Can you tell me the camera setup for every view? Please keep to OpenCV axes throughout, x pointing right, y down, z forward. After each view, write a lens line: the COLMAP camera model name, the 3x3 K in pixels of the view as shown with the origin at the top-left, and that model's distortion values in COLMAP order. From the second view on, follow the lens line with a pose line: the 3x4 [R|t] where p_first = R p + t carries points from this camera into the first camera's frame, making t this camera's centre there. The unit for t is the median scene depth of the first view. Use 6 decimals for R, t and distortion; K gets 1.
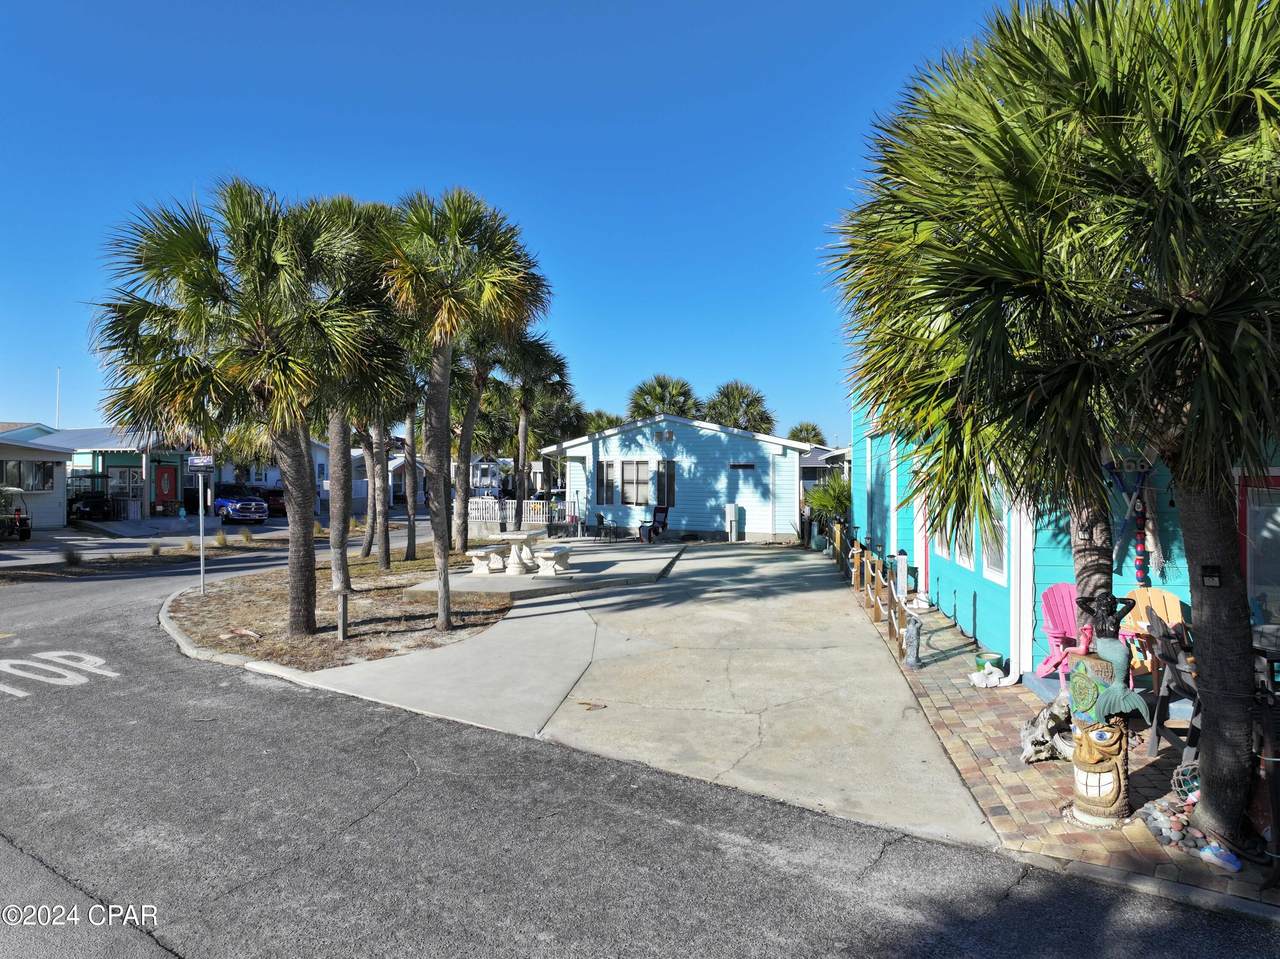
lens RADIAL K [[908.3, 0, 640.0], [0, 908.3, 479.5], [0, 0, 1]] dist [-0.021103, 0.032113]
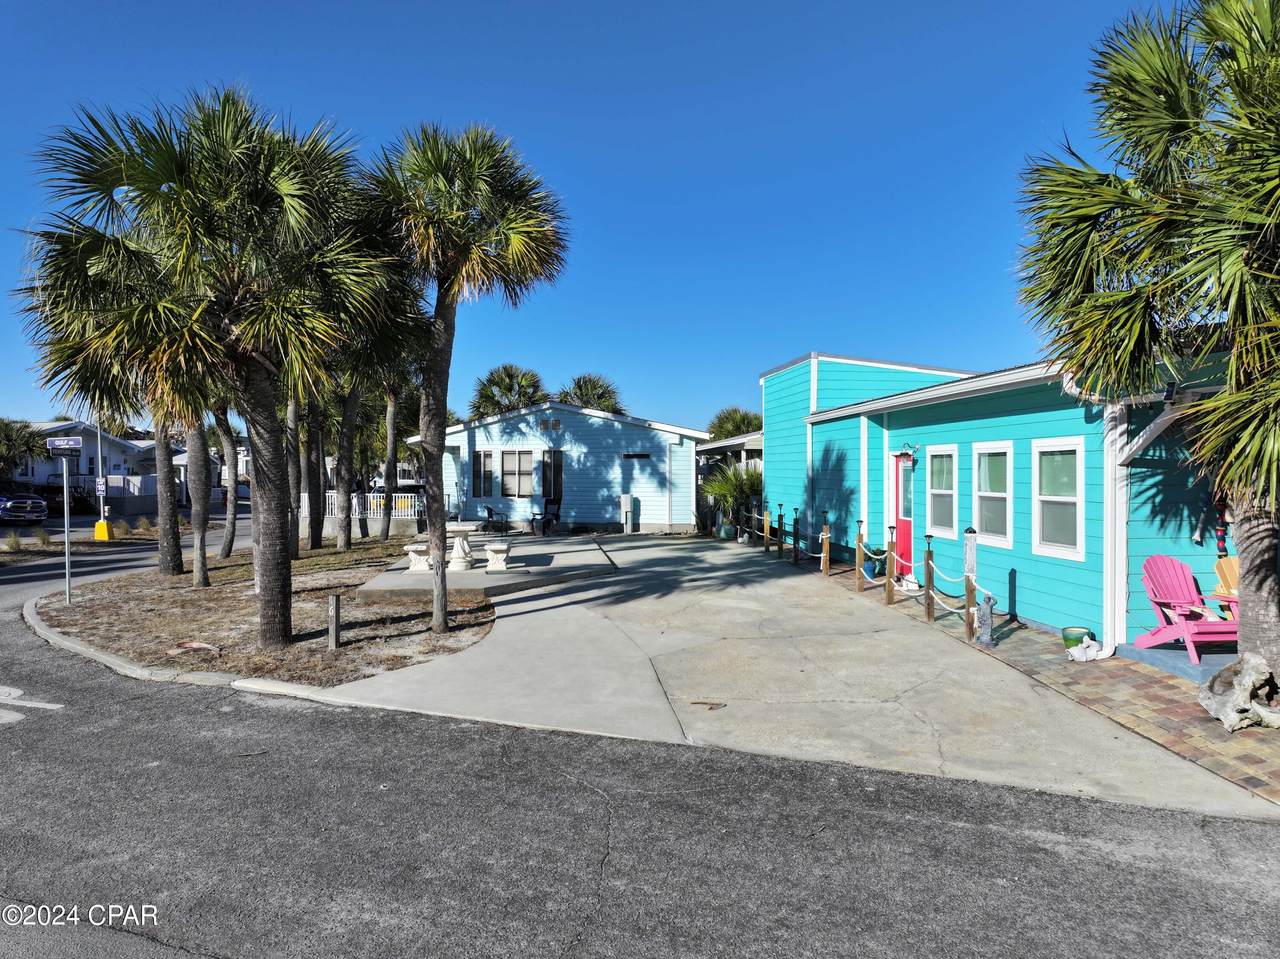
lens RADIAL K [[908.3, 0, 640.0], [0, 908.3, 479.5], [0, 0, 1]] dist [-0.021103, 0.032113]
pose [[0.970454, -0.003804, 0.241254, -0.173950], [0.003255, 0.999991, 0.002675, 0.012205], [-0.241263, -0.001811, 0.970458, 0.075132]]
